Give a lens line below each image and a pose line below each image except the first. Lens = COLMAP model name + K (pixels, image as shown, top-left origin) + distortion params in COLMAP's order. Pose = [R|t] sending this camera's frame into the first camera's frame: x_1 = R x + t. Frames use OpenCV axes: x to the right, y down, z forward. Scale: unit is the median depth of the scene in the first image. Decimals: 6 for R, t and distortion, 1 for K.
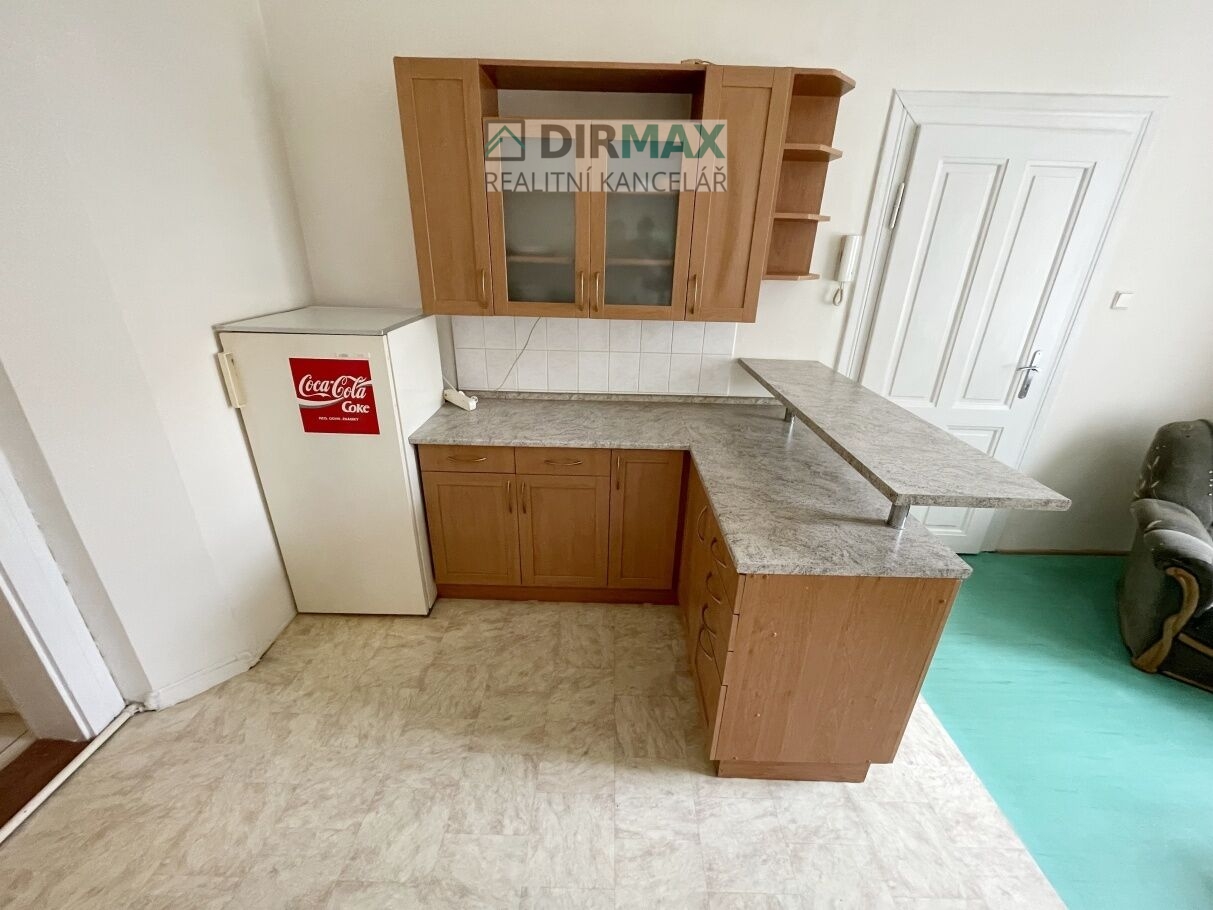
lens RADIAL K [[490.1, 0, 608.5], [0, 490.1, 453.5], [0, 0, 1]] dist [-0.002035, -0.000481]
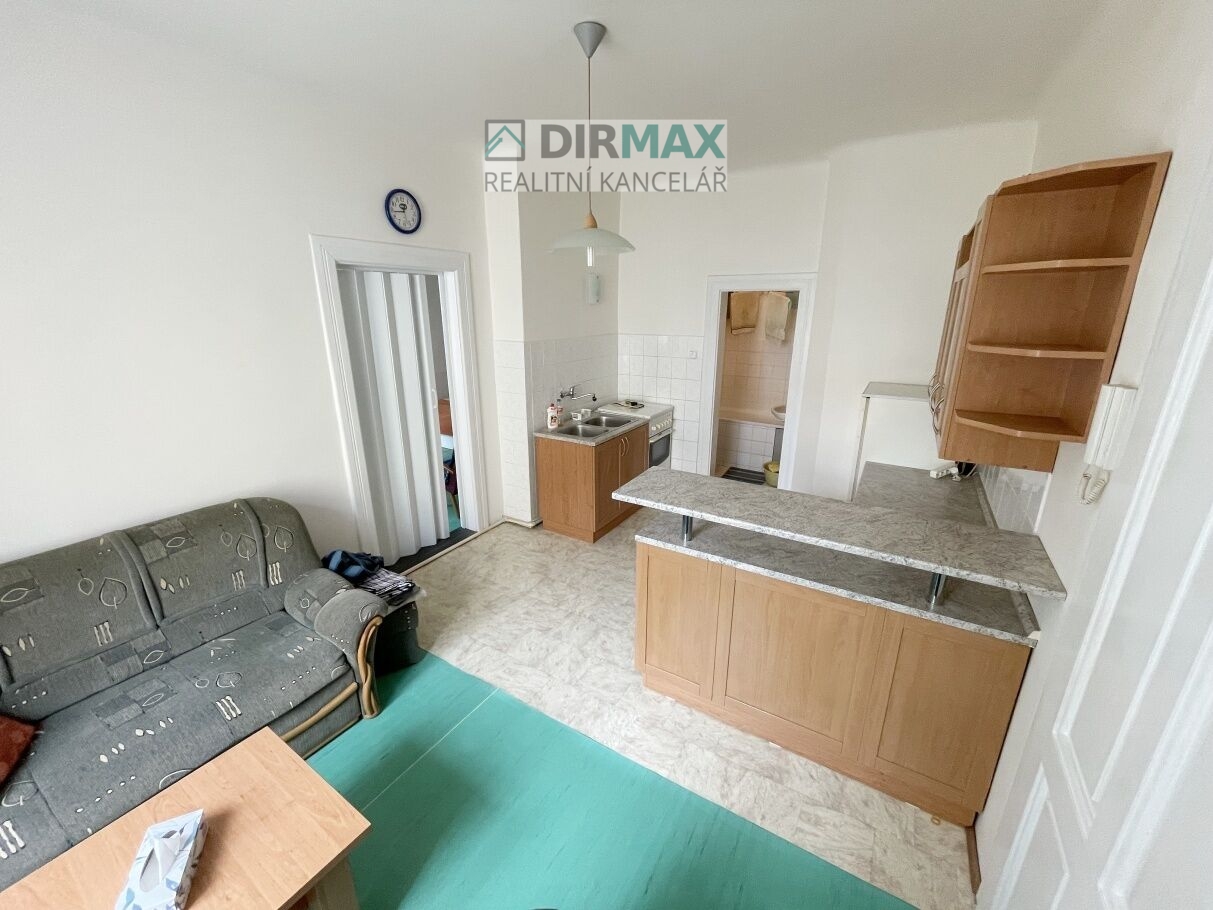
lens RADIAL K [[487.8, 0, 607.0], [0, 487.8, 452.5], [0, 0, 1]] dist [-0.002855, -0.000456]
pose [[-0.513074, 0.225620, -0.828161, 1.375196], [-0.347297, 0.827762, 0.440674, -0.471734], [0.784945, 0.513717, -0.346346, 0.866062]]
